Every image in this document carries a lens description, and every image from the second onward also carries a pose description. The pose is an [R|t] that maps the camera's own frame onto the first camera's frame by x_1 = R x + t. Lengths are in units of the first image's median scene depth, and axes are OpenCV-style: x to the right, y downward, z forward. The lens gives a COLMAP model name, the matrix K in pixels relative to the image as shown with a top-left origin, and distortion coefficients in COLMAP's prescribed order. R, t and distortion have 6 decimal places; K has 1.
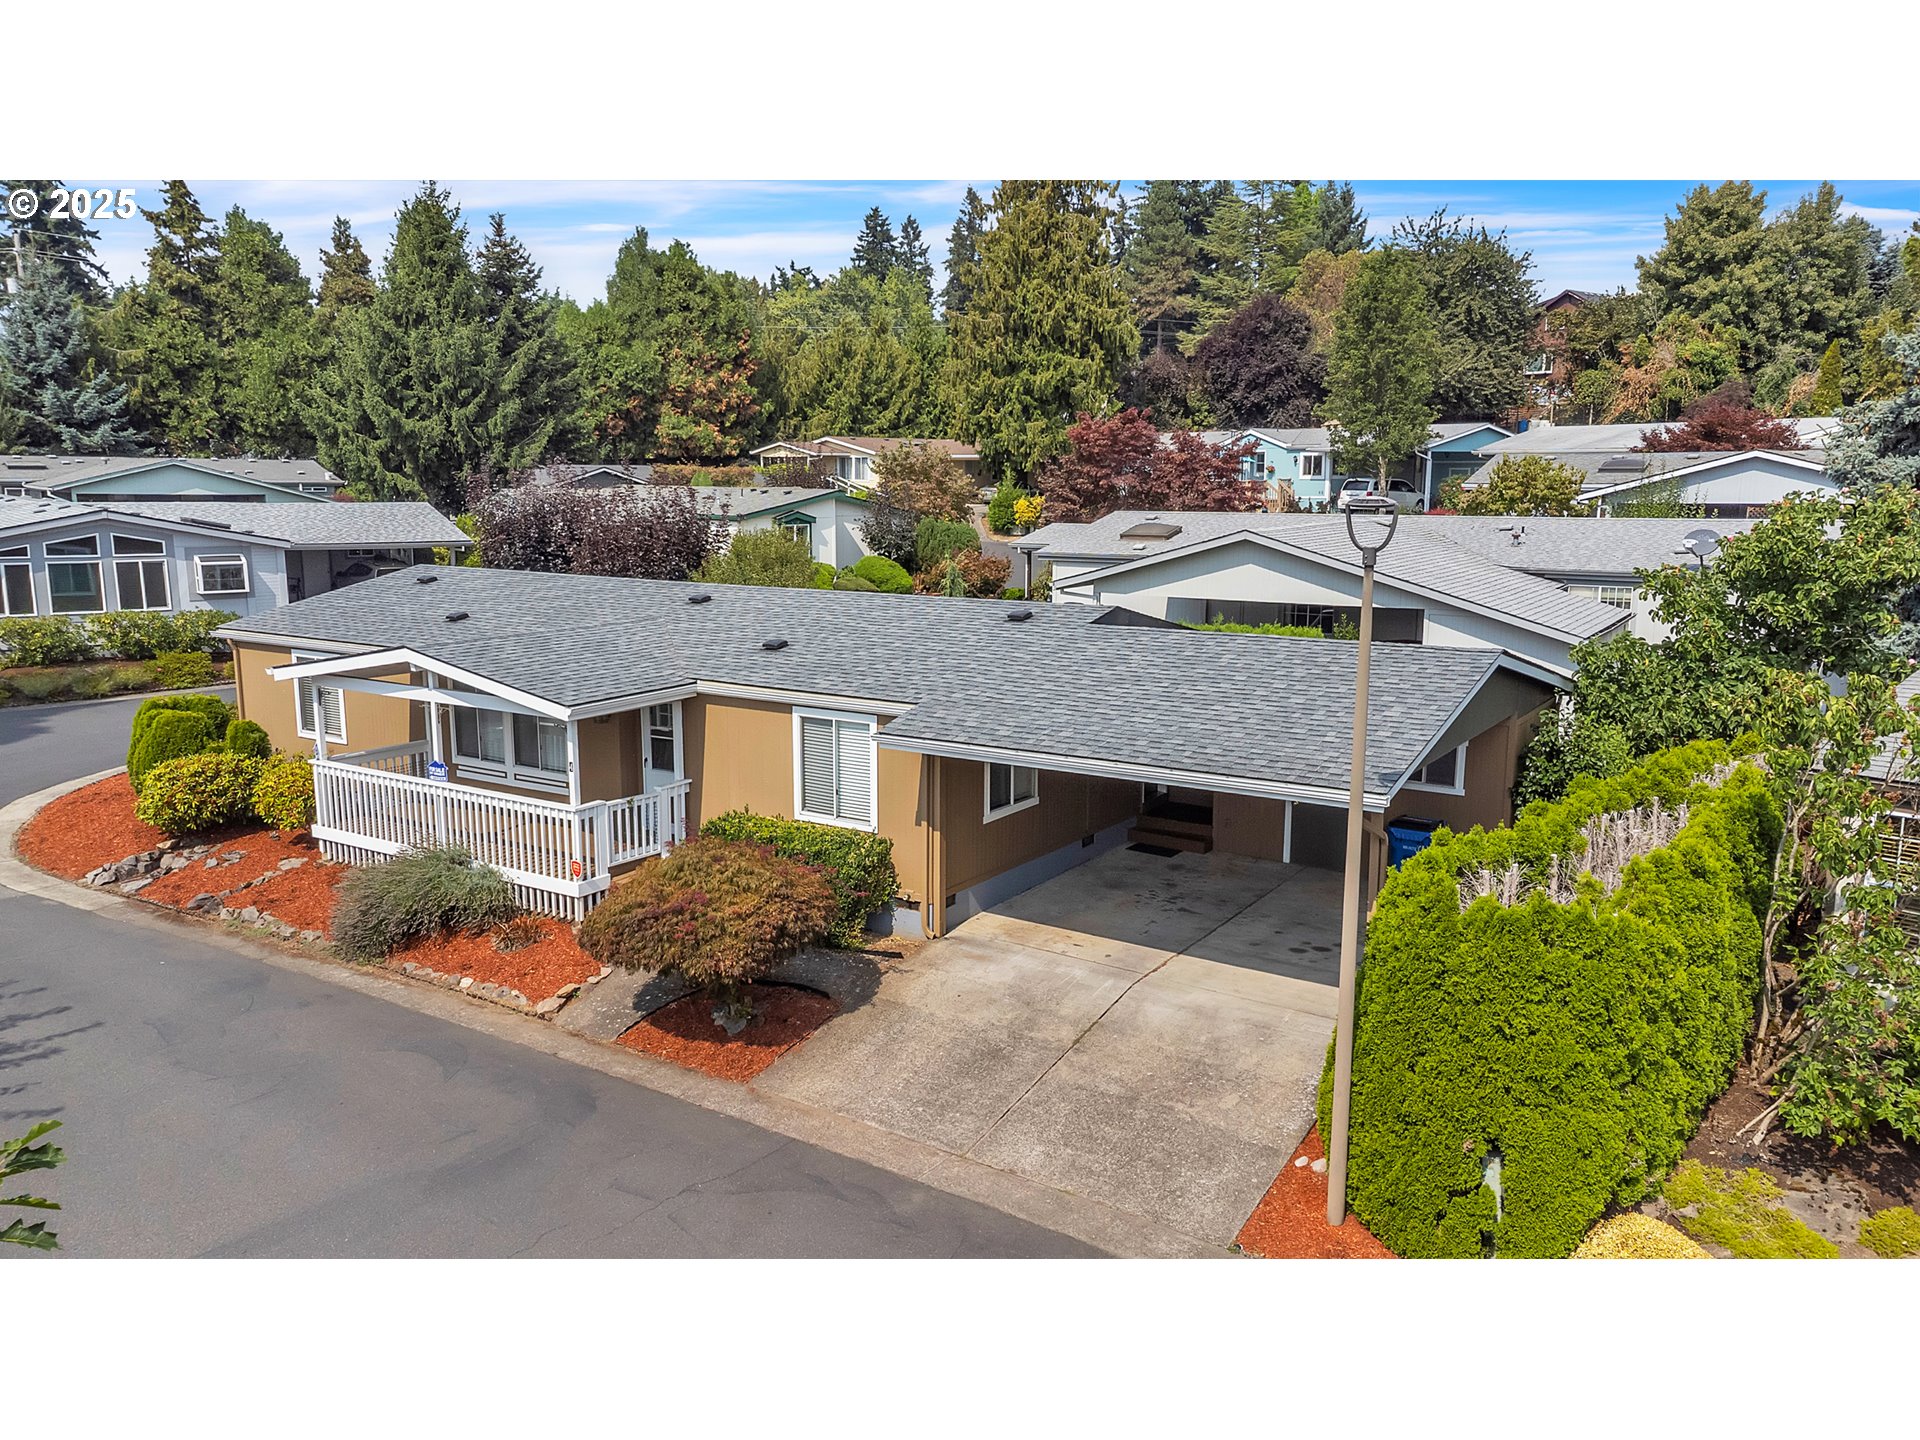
lens RADIAL K [[1452.8, 0, 951.0], [0, 1452.8, 721.9], [0, 0, 1]] dist [0.026091, 0.052134]
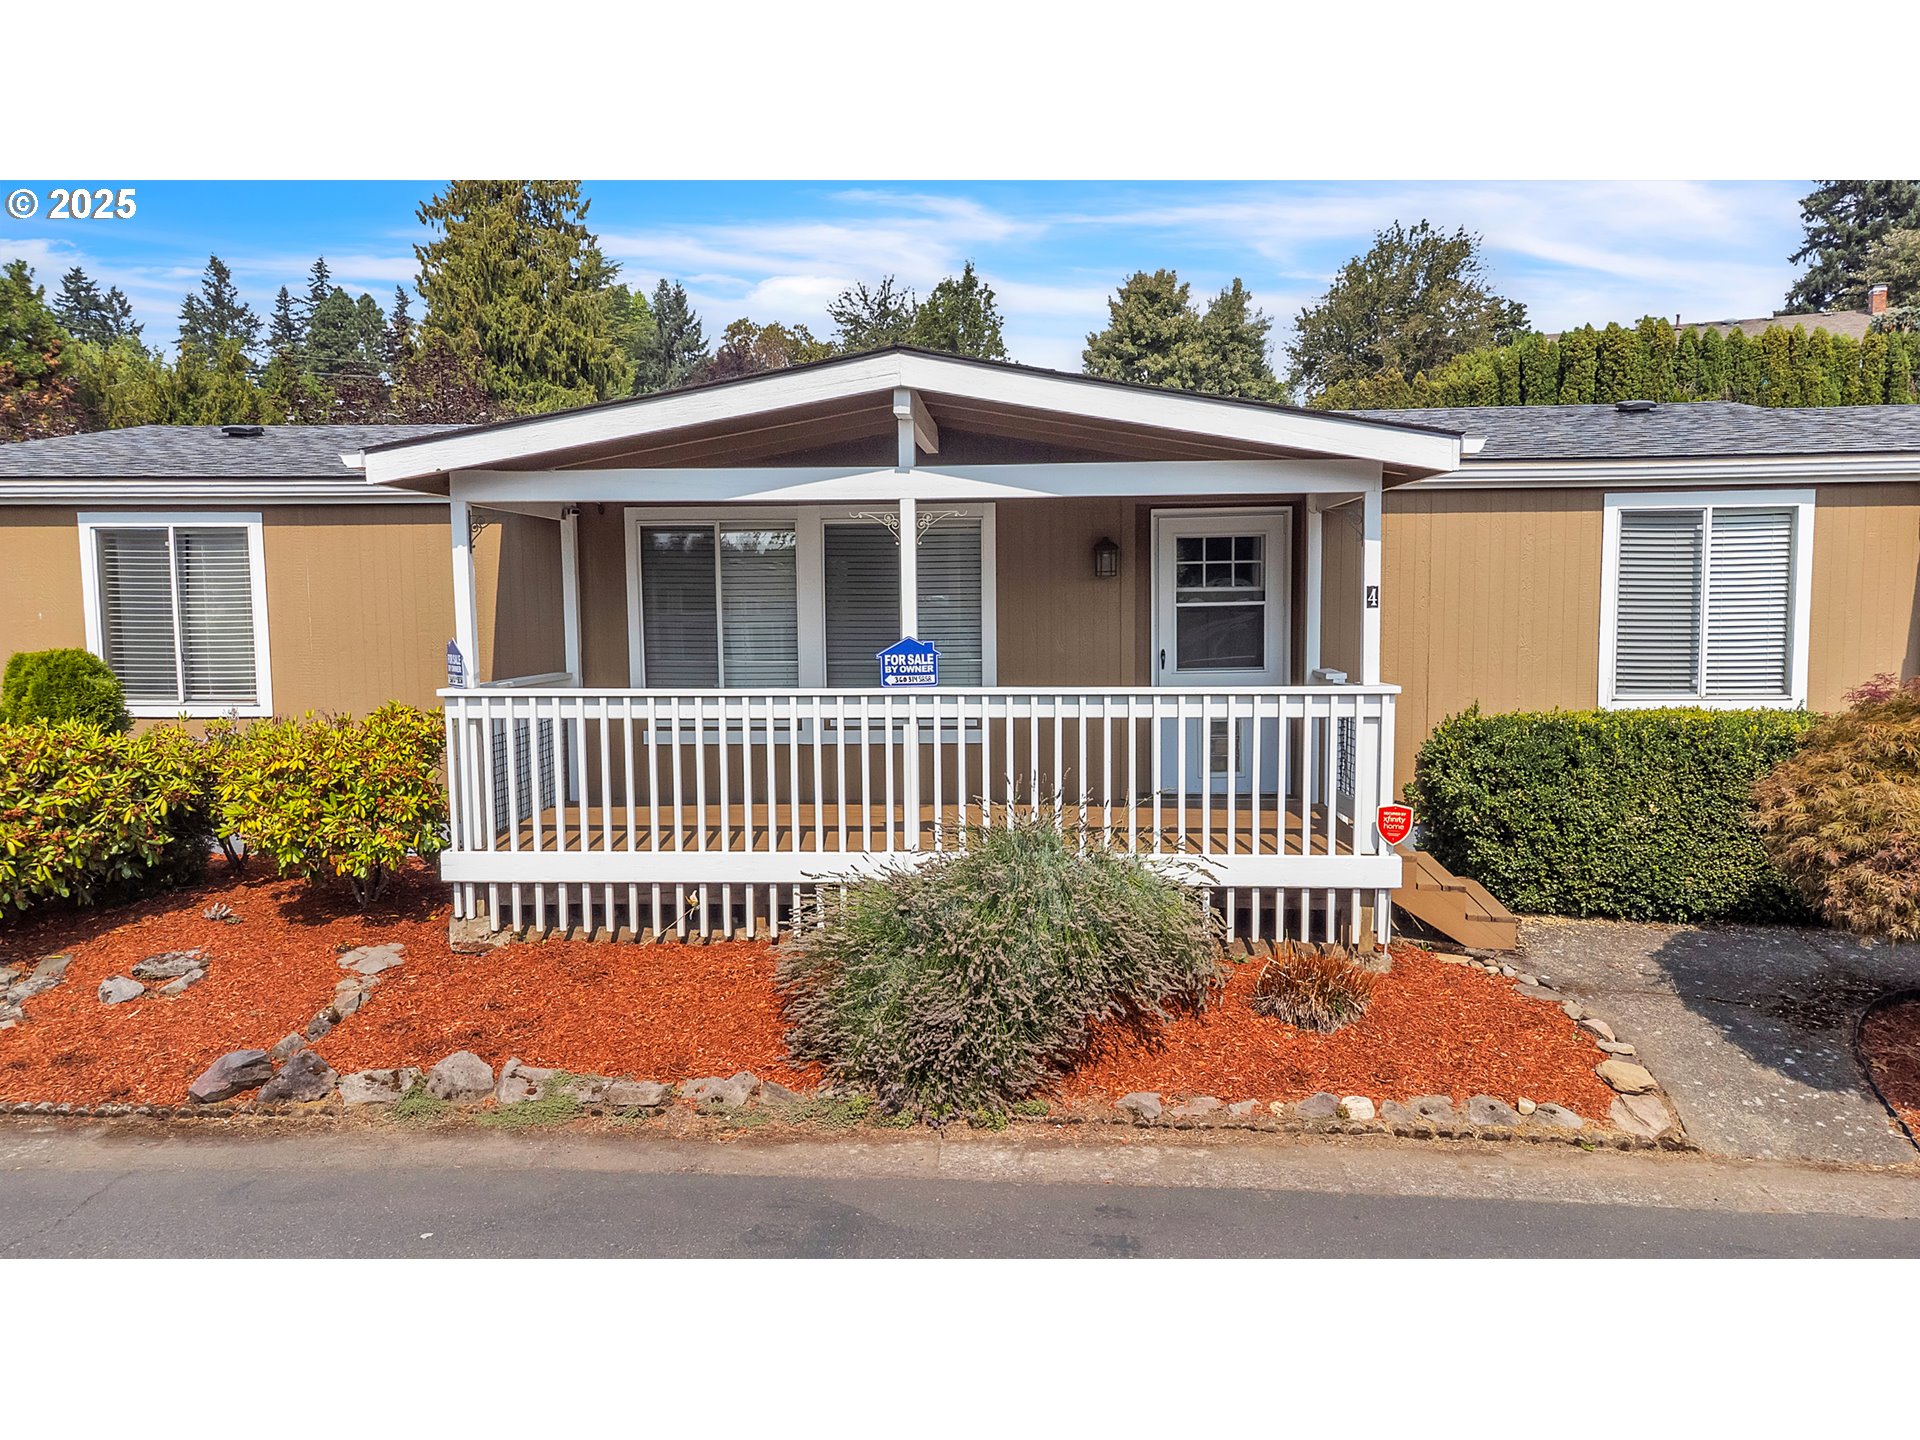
lens RADIAL K [[1452.8, 0, 967.3], [0, 1452.8, 717.7], [0, 0, 1]] dist [0.026091, 0.052134]
pose [[0.869955, -0.049163, 0.490675, -0.156385], [0.093092, 0.993500, -0.065505, 0.022673], [-0.484265, 0.102664, 0.868877, 0.176851]]
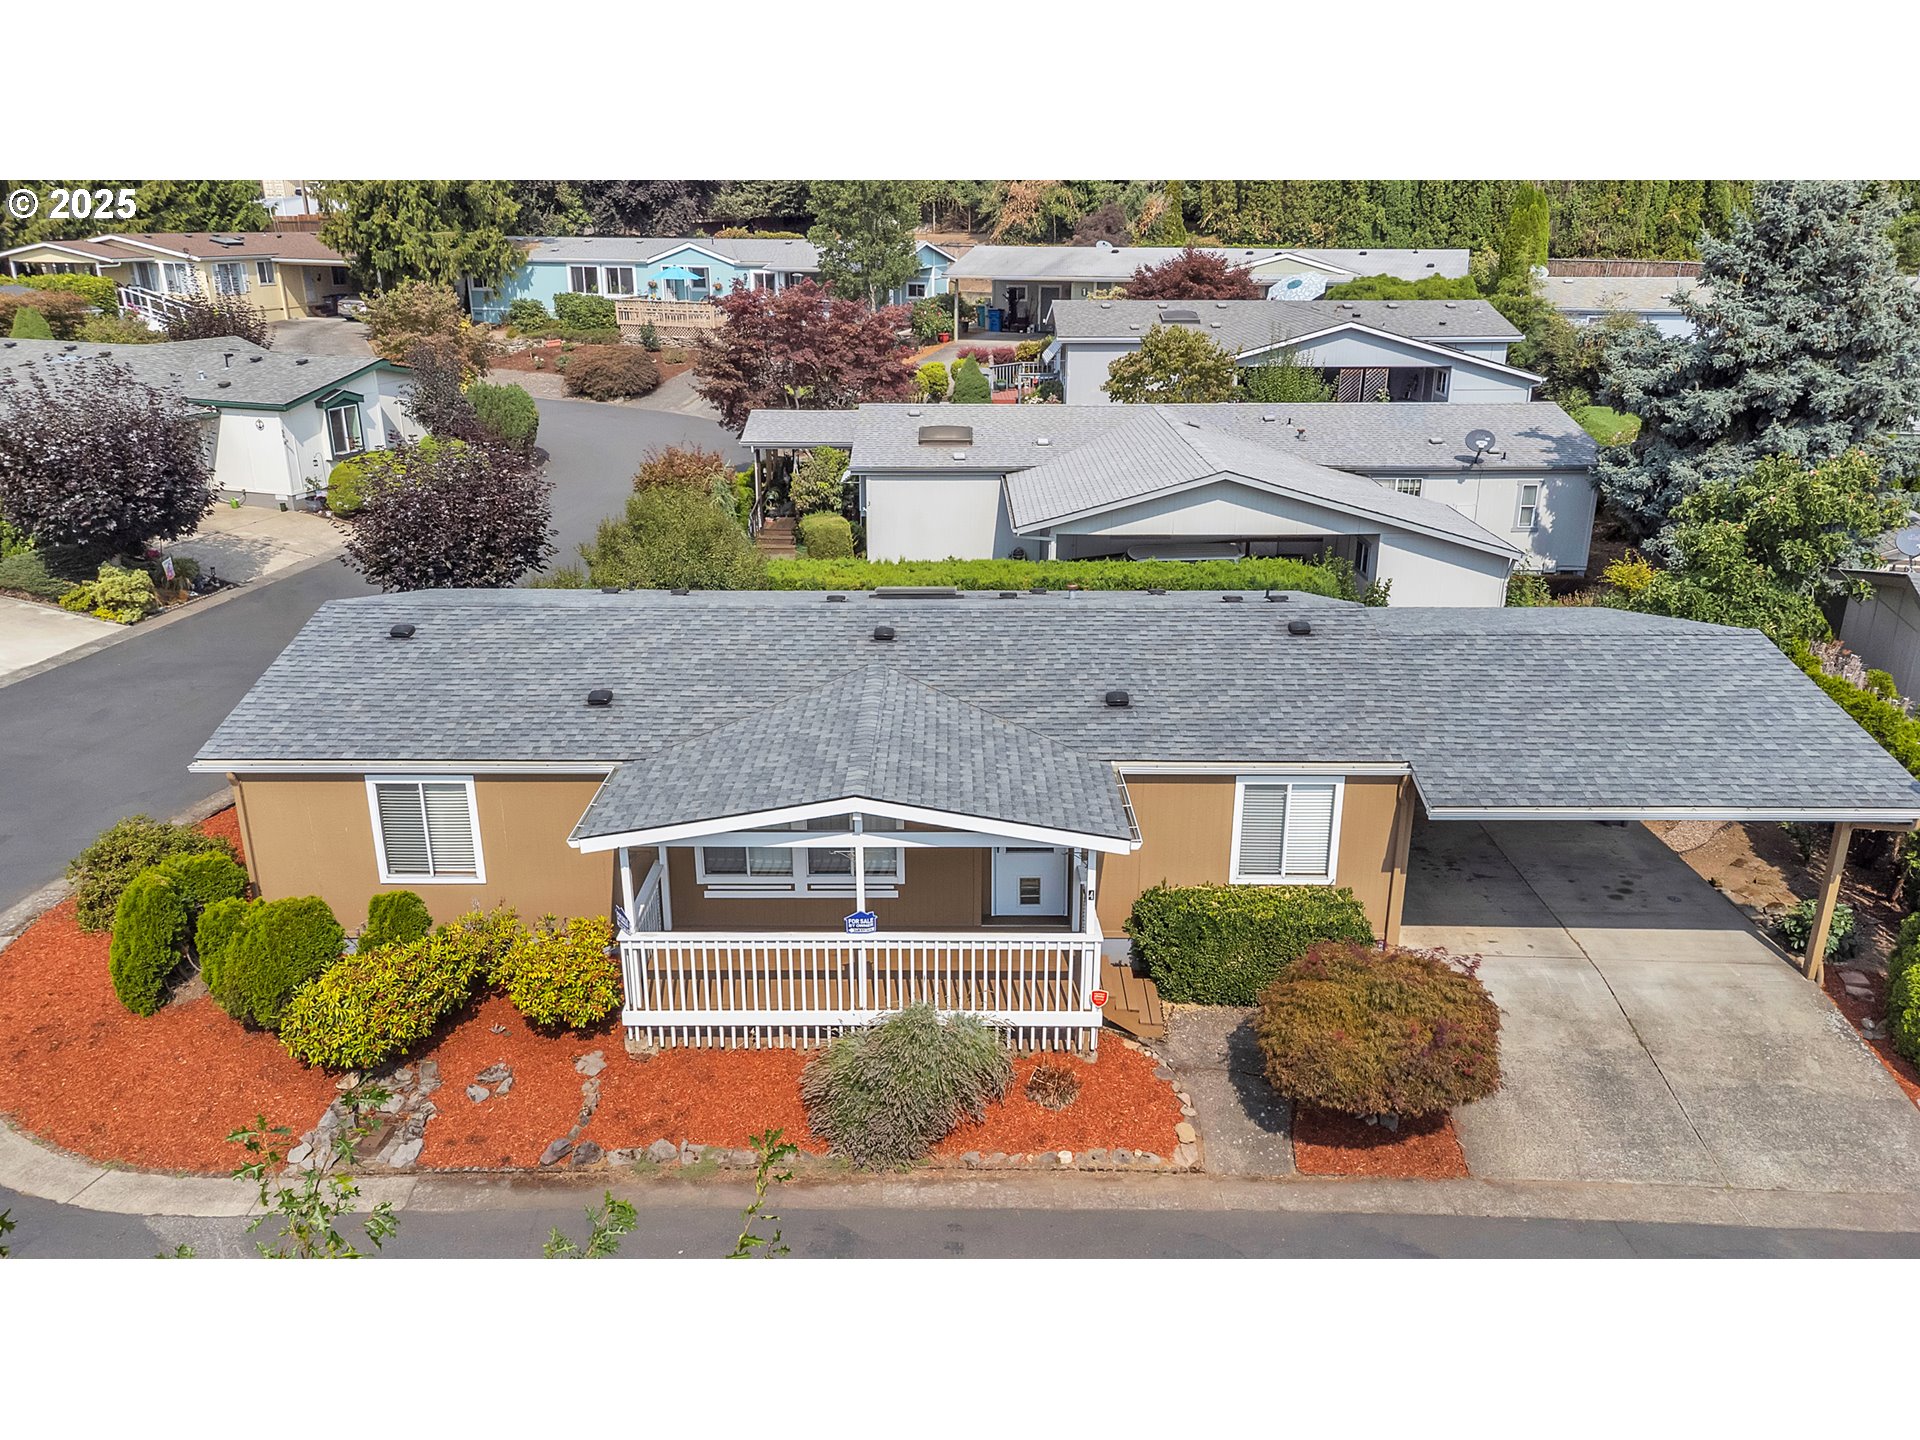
lens RADIAL K [[1452.8, 0, 963.7], [0, 1452.8, 714.3], [0, 0, 1]] dist [0.026091, 0.052134]
pose [[0.835810, -0.181947, 0.517993, -0.204545], [0.094179, 0.977019, 0.191219, -0.068563], [-0.540881, -0.111038, 0.833738, 0.078760]]
